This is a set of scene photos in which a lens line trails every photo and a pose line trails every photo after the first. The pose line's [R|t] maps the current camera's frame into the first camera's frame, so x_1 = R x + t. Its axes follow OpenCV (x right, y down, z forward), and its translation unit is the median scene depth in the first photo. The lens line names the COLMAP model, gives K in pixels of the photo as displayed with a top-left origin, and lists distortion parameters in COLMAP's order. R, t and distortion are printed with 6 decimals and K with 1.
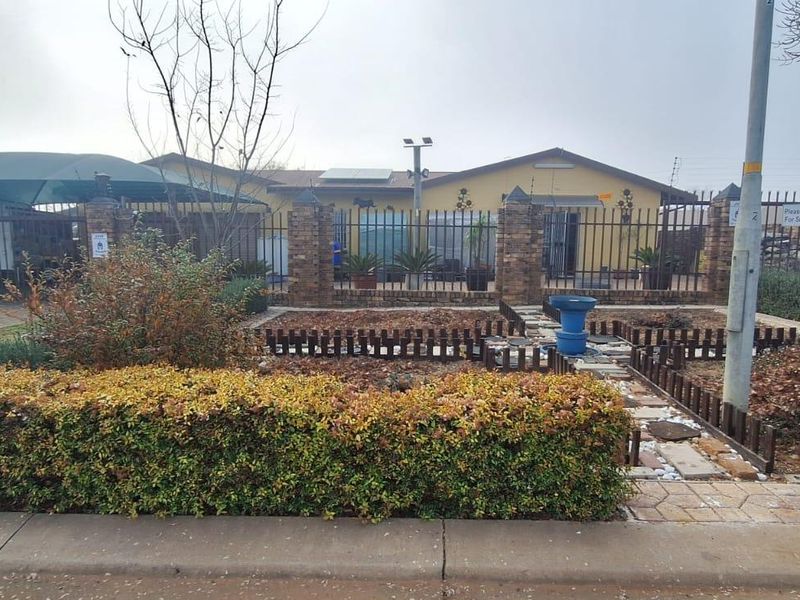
lens RADIAL K [[509.5, 0, 400.6], [0, 509.5, 300.7], [0, 0, 1]] dist [-0.009891, 0.001706]
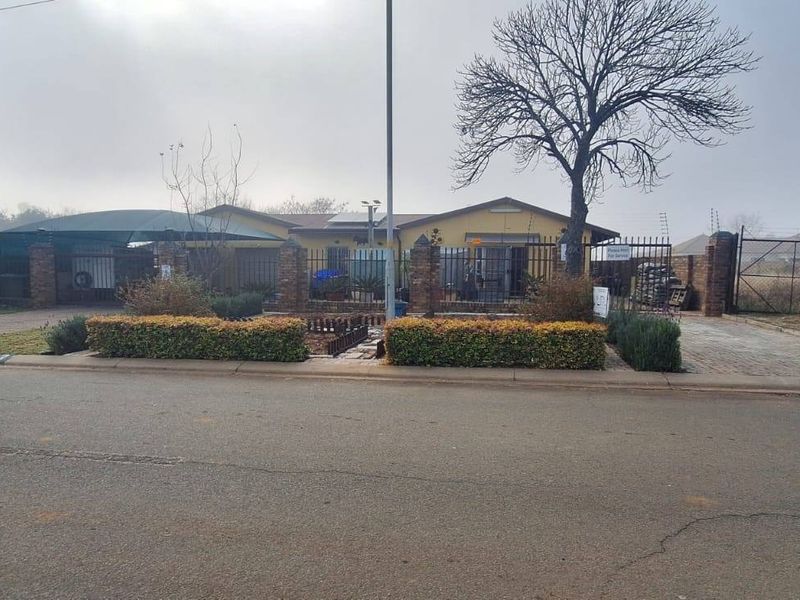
lens RADIAL K [[509.5, 0, 399.4], [0, 509.5, 300.1], [0, 0, 1]] dist [-0.009891, 0.001706]
pose [[0.991548, 0.008952, -0.129432, 0.360736], [-0.015540, 0.998629, -0.049983, 0.048704], [0.128807, 0.051572, 0.990328, -0.510044]]
